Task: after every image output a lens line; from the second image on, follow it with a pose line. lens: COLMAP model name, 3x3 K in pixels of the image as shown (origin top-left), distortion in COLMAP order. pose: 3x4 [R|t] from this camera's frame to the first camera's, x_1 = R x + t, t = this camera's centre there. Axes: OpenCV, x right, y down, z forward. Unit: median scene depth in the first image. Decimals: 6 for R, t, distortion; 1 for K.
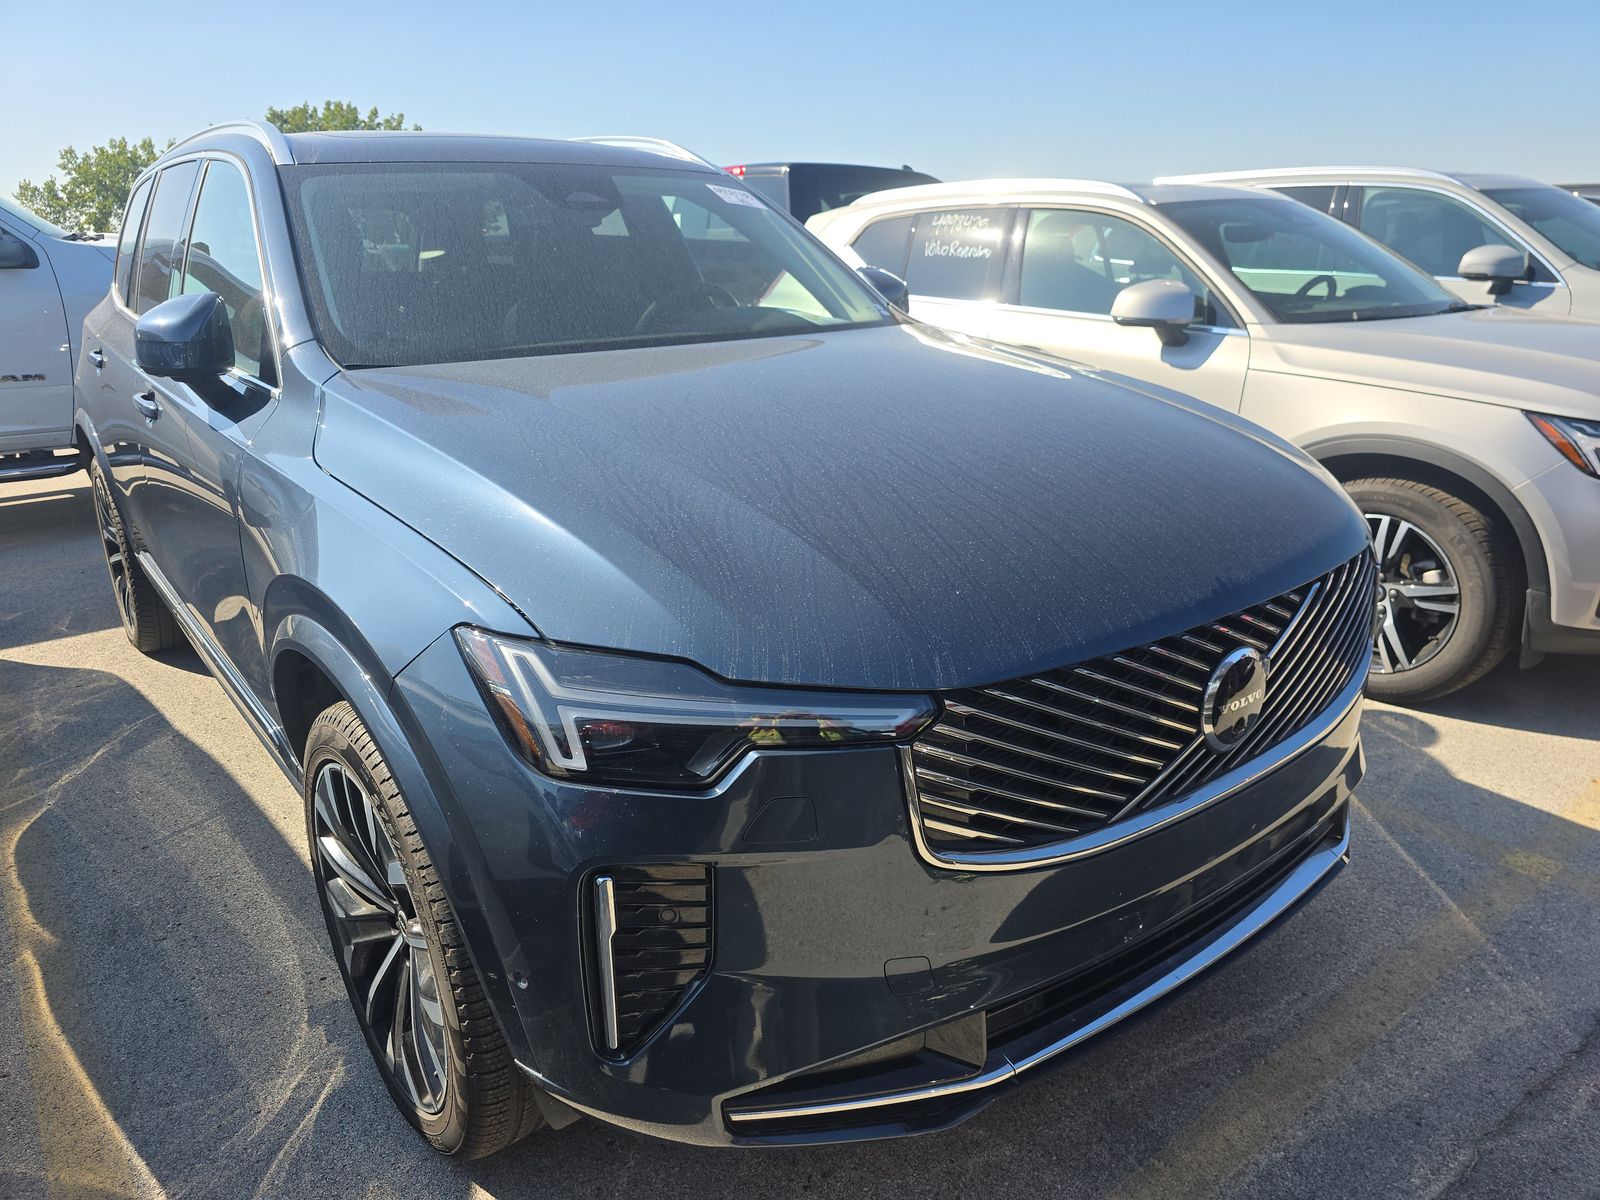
lens RADIAL K [[1121.6, 0, 797.3], [0, 1121.6, 608.0], [0, 0, 1]] dist [0.065914, -0.063524]
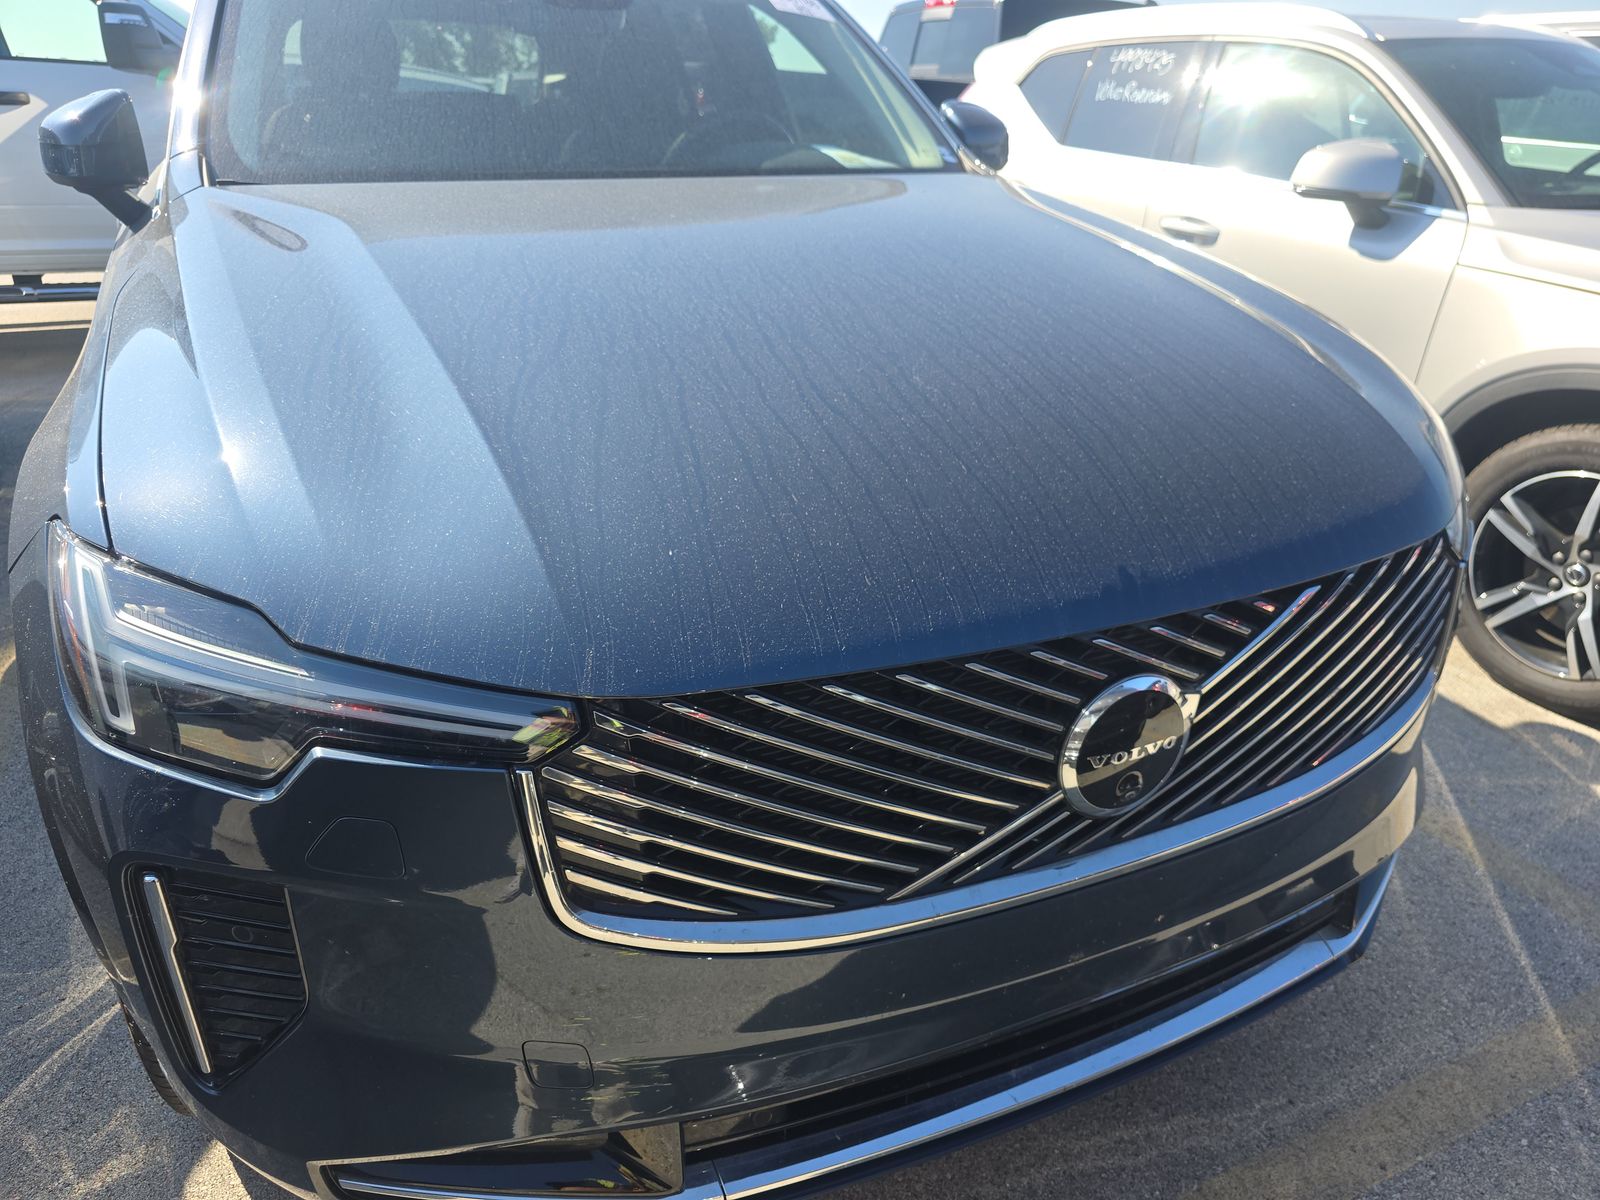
lens RADIAL K [[1121.6, 0, 797.3], [0, 1121.6, 608.0], [0, 0, 1]] dist [0.065914, -0.063524]
pose [[0.974107, 0.127265, -0.186868, 0.223677], [-0.105583, 0.986928, 0.121758, -0.045812], [0.199920, -0.098875, 0.974810, 0.221351]]
